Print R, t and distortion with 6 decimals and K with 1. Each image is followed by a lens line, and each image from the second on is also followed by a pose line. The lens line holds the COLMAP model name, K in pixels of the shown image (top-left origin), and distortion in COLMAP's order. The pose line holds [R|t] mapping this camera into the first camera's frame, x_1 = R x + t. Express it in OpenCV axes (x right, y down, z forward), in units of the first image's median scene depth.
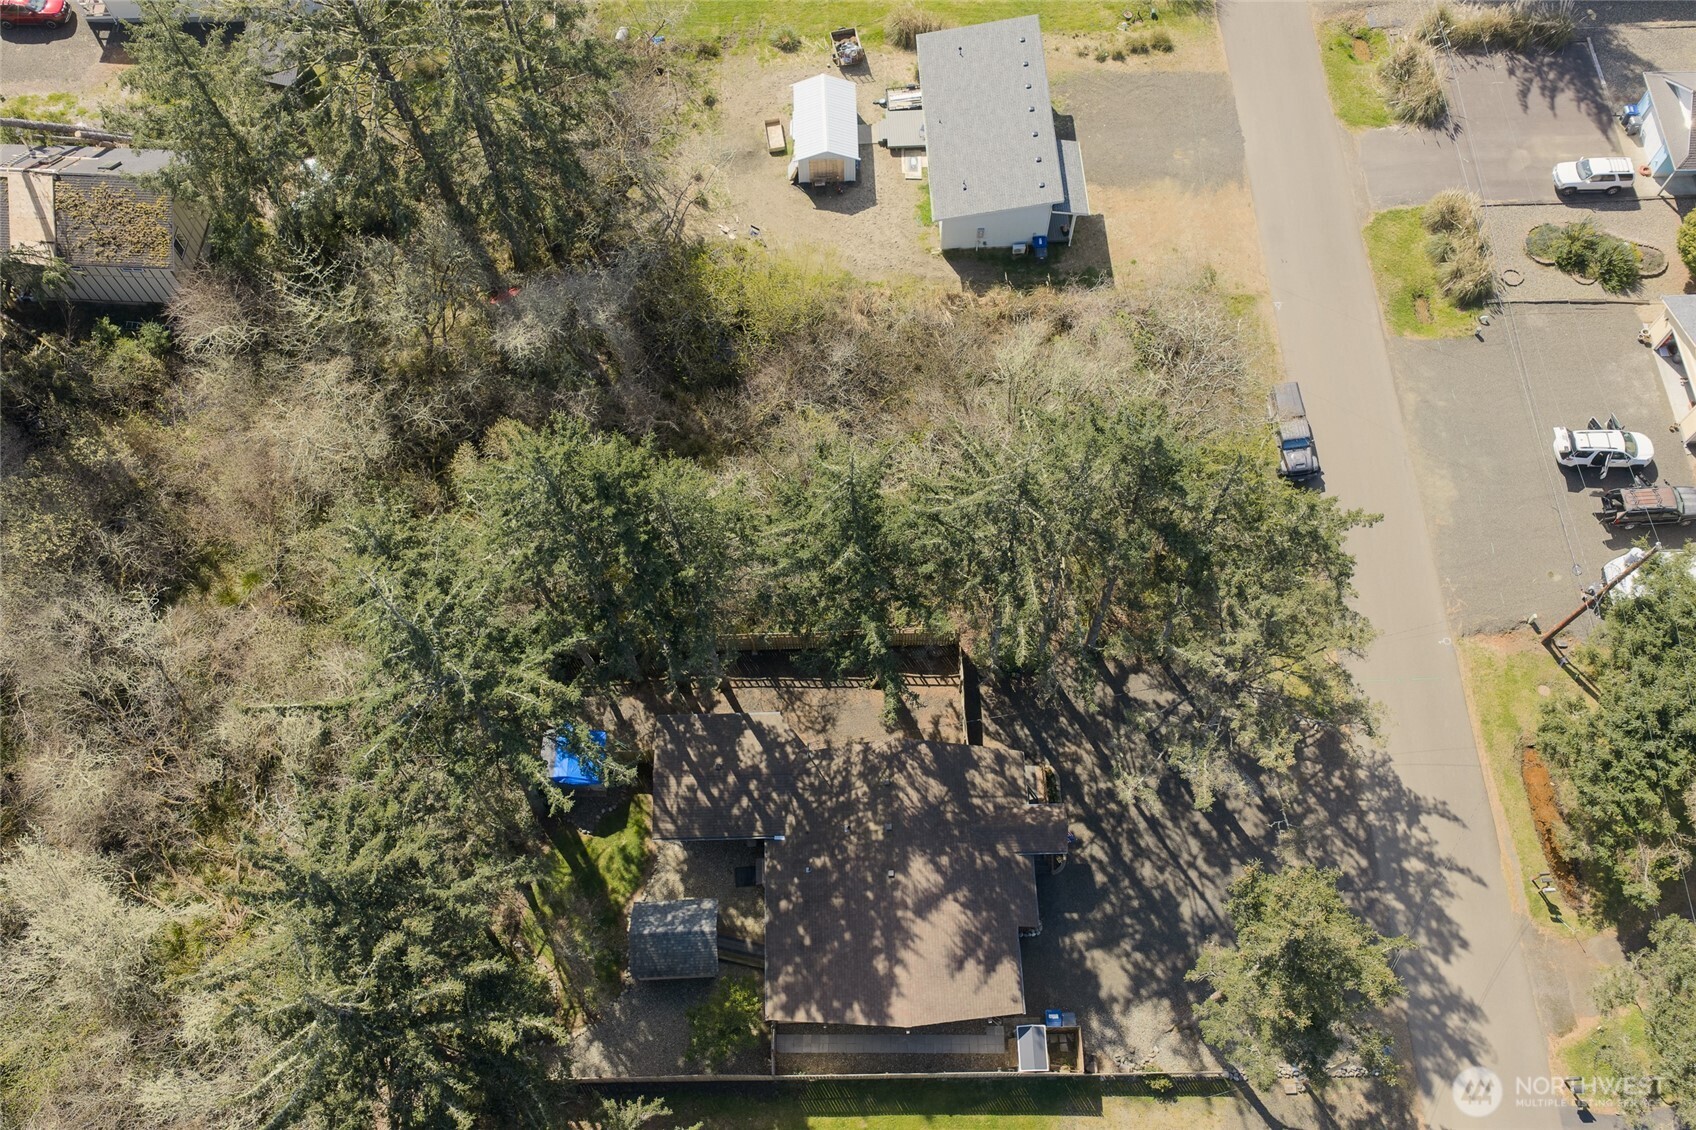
lens RADIAL K [[1402.4, 0, 856.5], [0, 1402.4, 557.8], [0, 0, 1]] dist [0.013615, -0.025228]
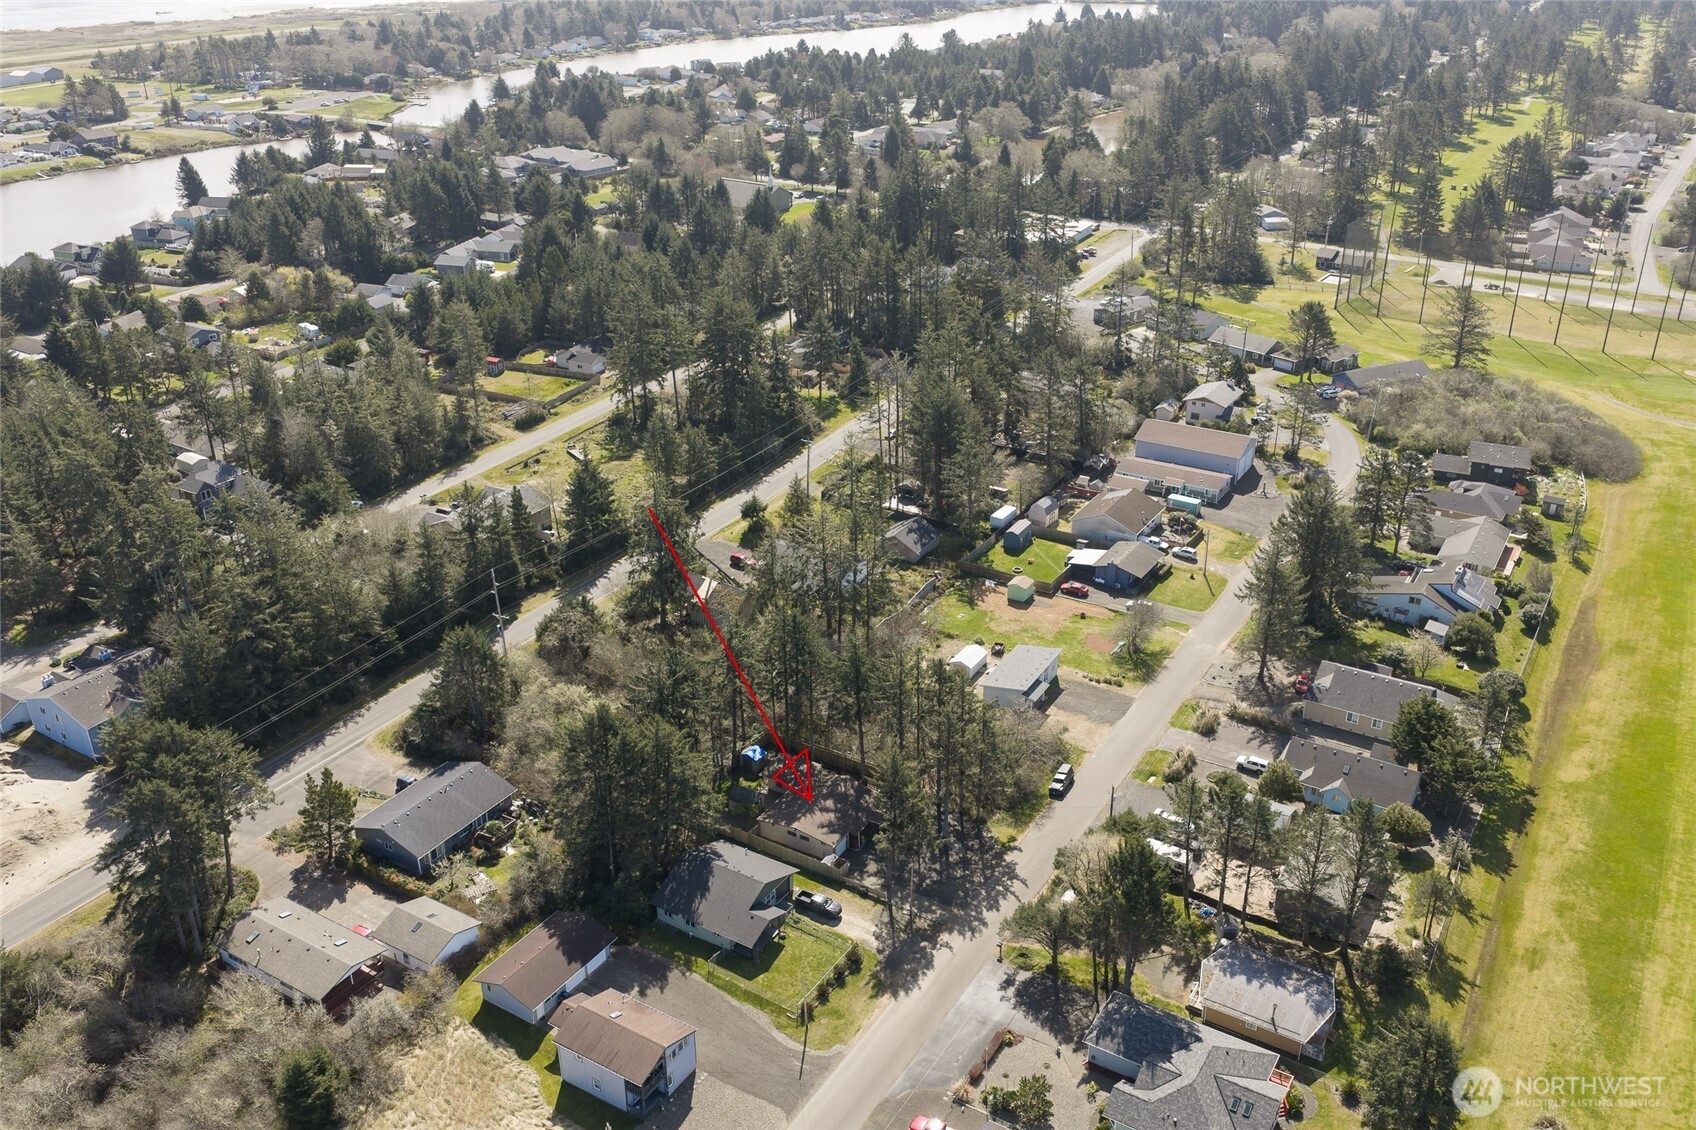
lens RADIAL K [[1402.4, 0, 856.5], [0, 1402.4, 557.8], [0, 0, 1]] dist [0.013615, -0.025228]
pose [[0.840128, 0.231370, -0.490563, 1.031197], [-0.487608, 0.718284, -0.496293, 0.940413], [0.237536, 0.656153, 0.716268, -1.015466]]
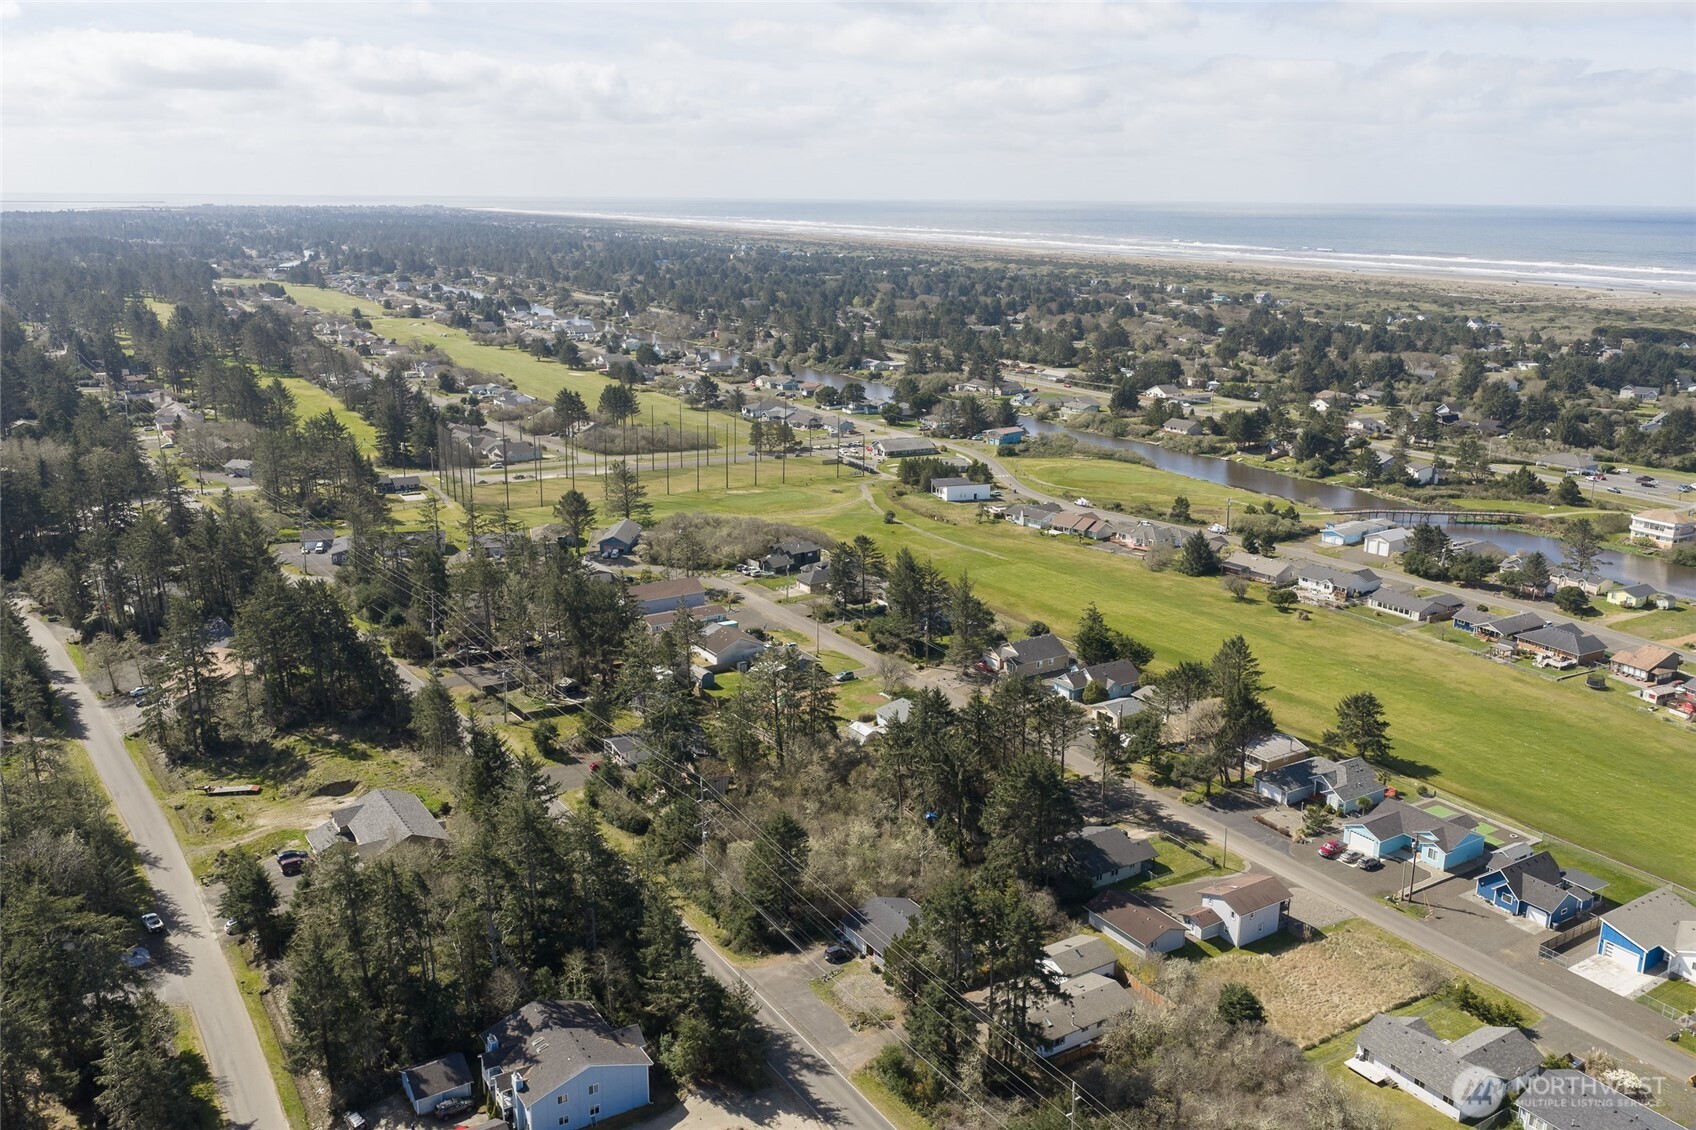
lens RADIAL K [[1402.4, 0, 856.5], [0, 1402.4, 557.8], [0, 0, 1]] dist [0.013615, -0.025228]
pose [[0.855137, -0.122712, 0.503668, -1.672938], [0.462377, 0.619870, -0.634010, 1.541735], [-0.234408, 0.775050, 0.586813, -1.264493]]
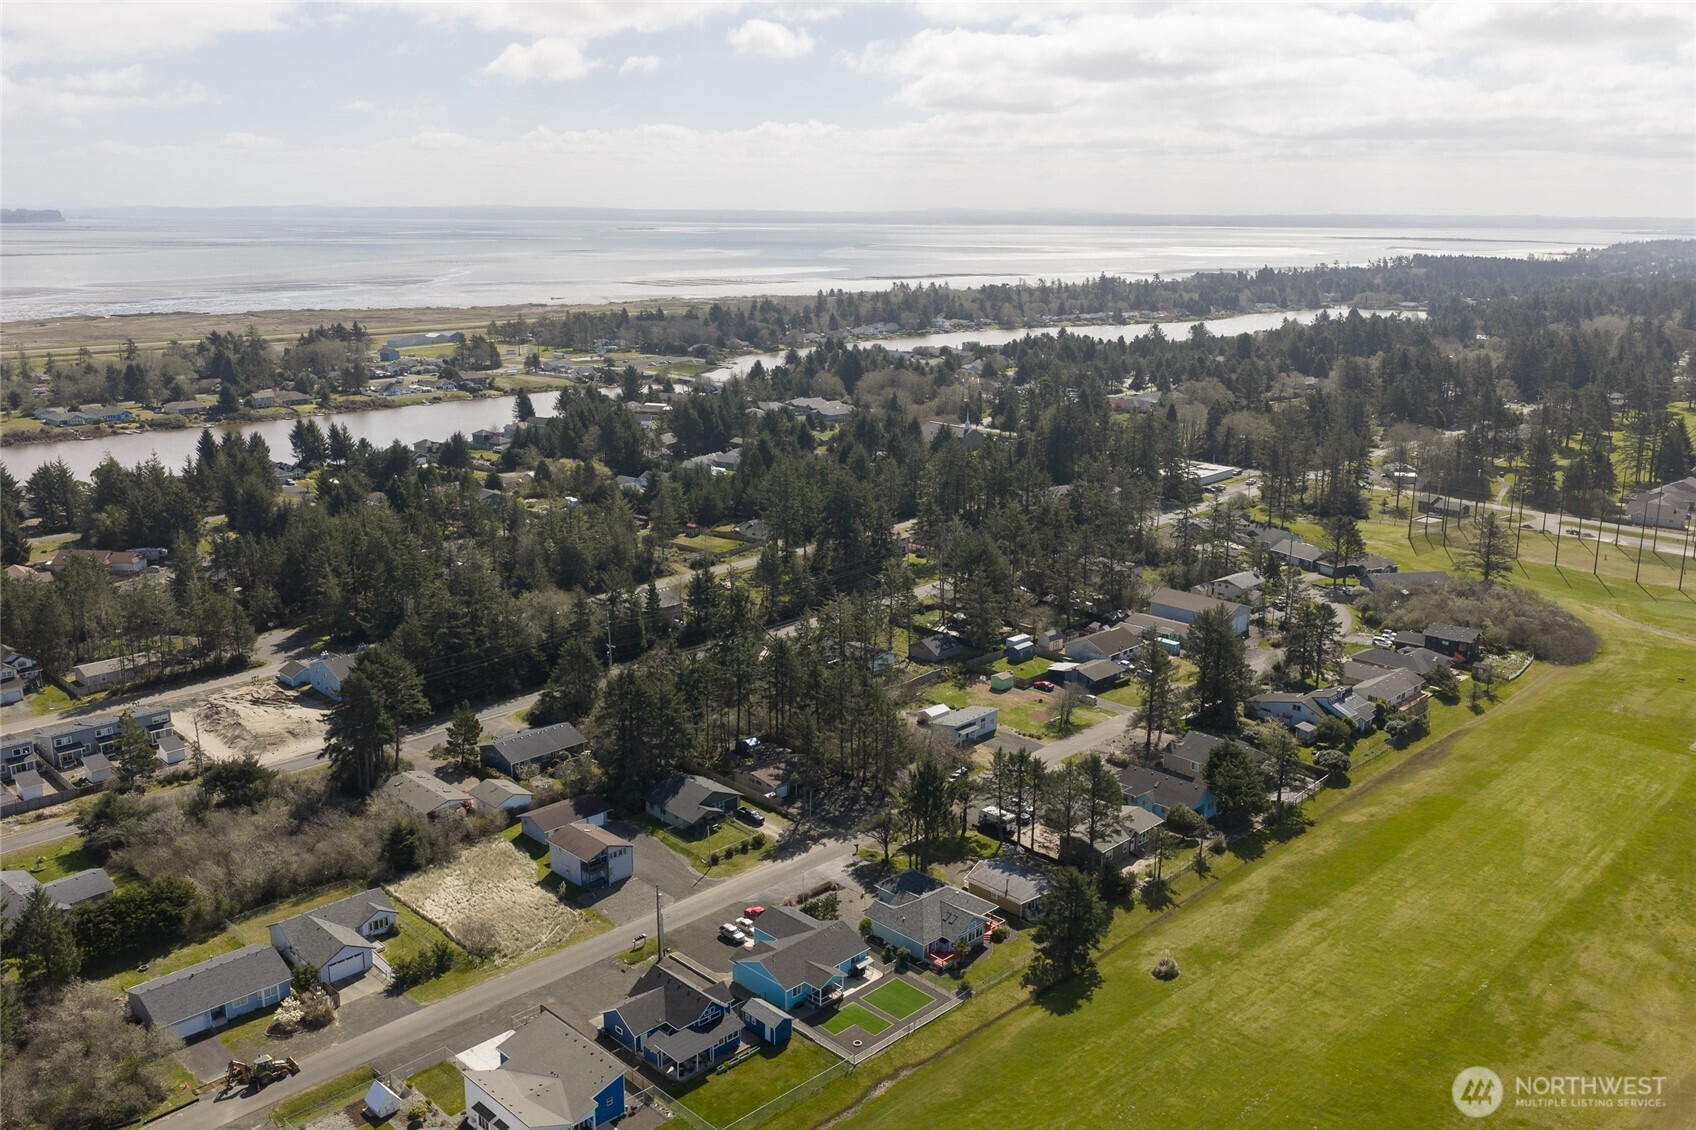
lens RADIAL K [[1402.4, 0, 856.5], [0, 1402.4, 557.8], [0, 0, 1]] dist [0.013615, -0.025228]
pose [[0.687474, 0.177684, -0.704136, 2.247527], [-0.656433, 0.566752, -0.497884, 1.344211], [0.310604, 0.804500, 0.506265, -1.136734]]
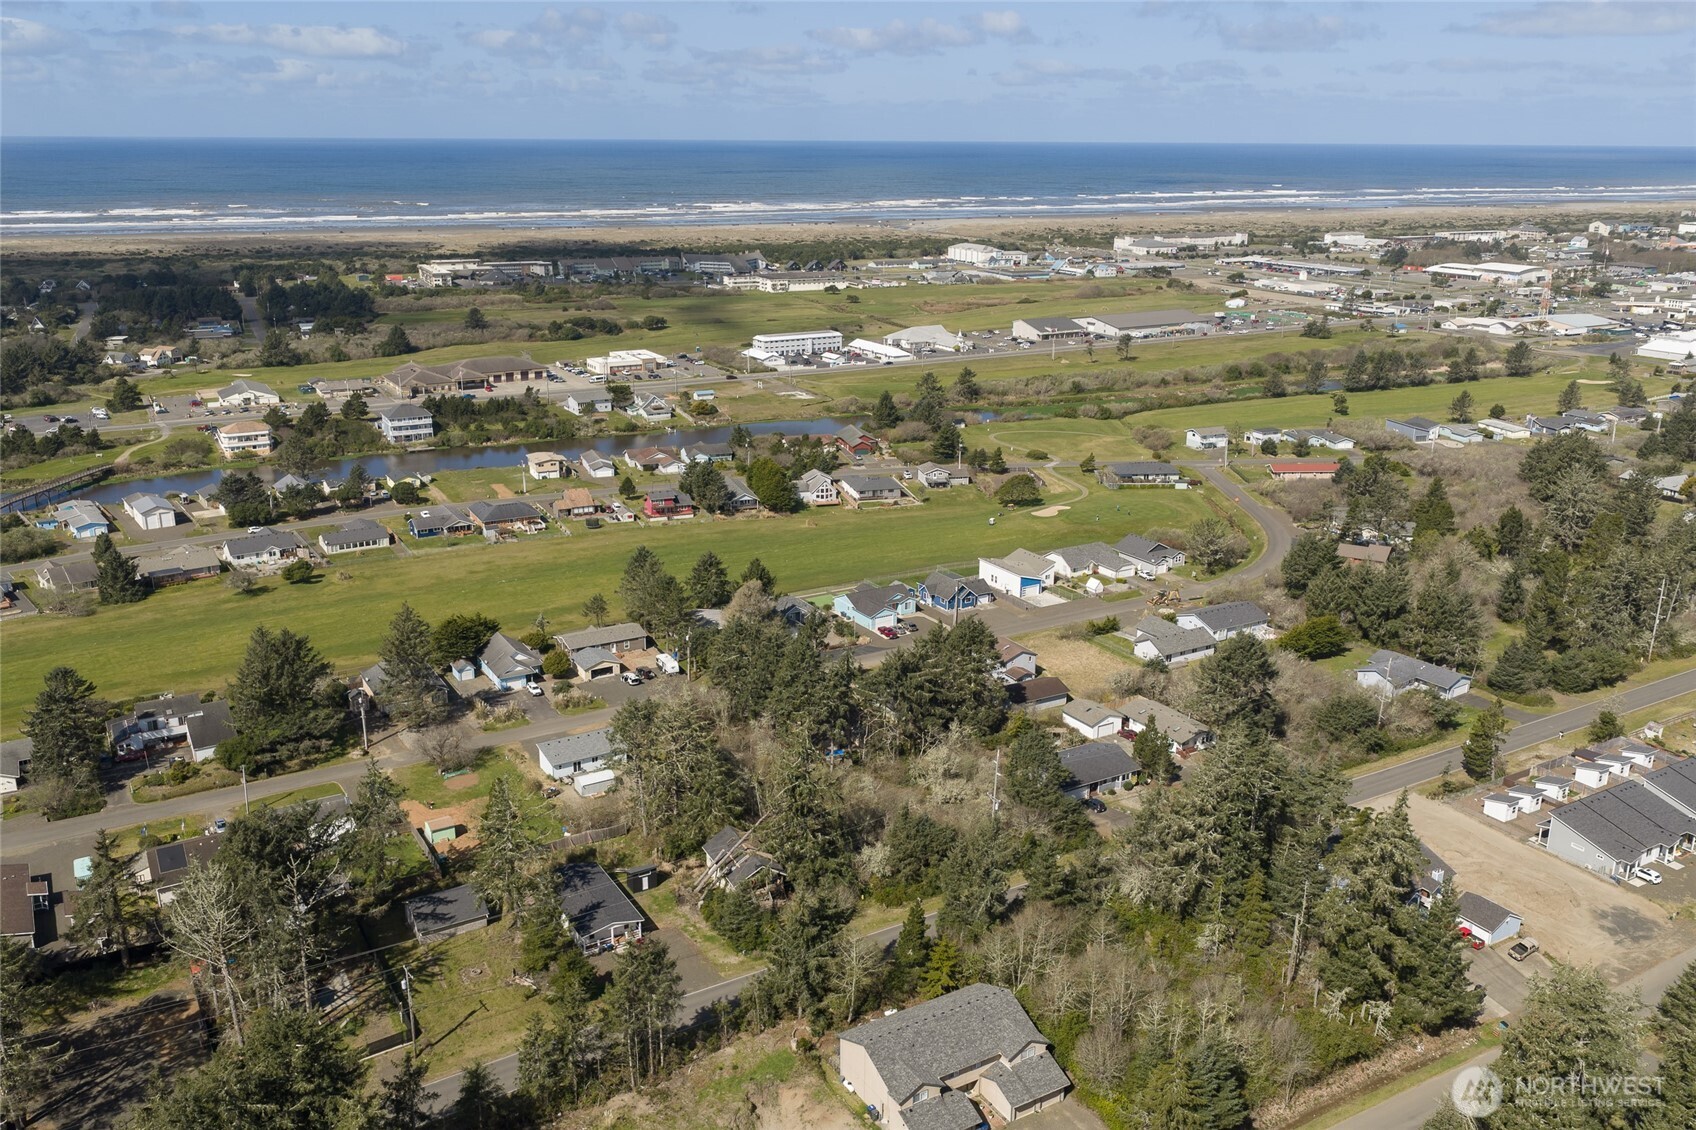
lens RADIAL K [[1402.4, 0, 856.5], [0, 1402.4, 557.8], [0, 0, 1]] dist [0.013615, -0.025228]
pose [[-0.497859, -0.251475, 0.829998, -2.511398], [0.777182, 0.295344, 0.555662, -1.613236], [-0.384871, 0.921701, 0.048402, 0.270704]]
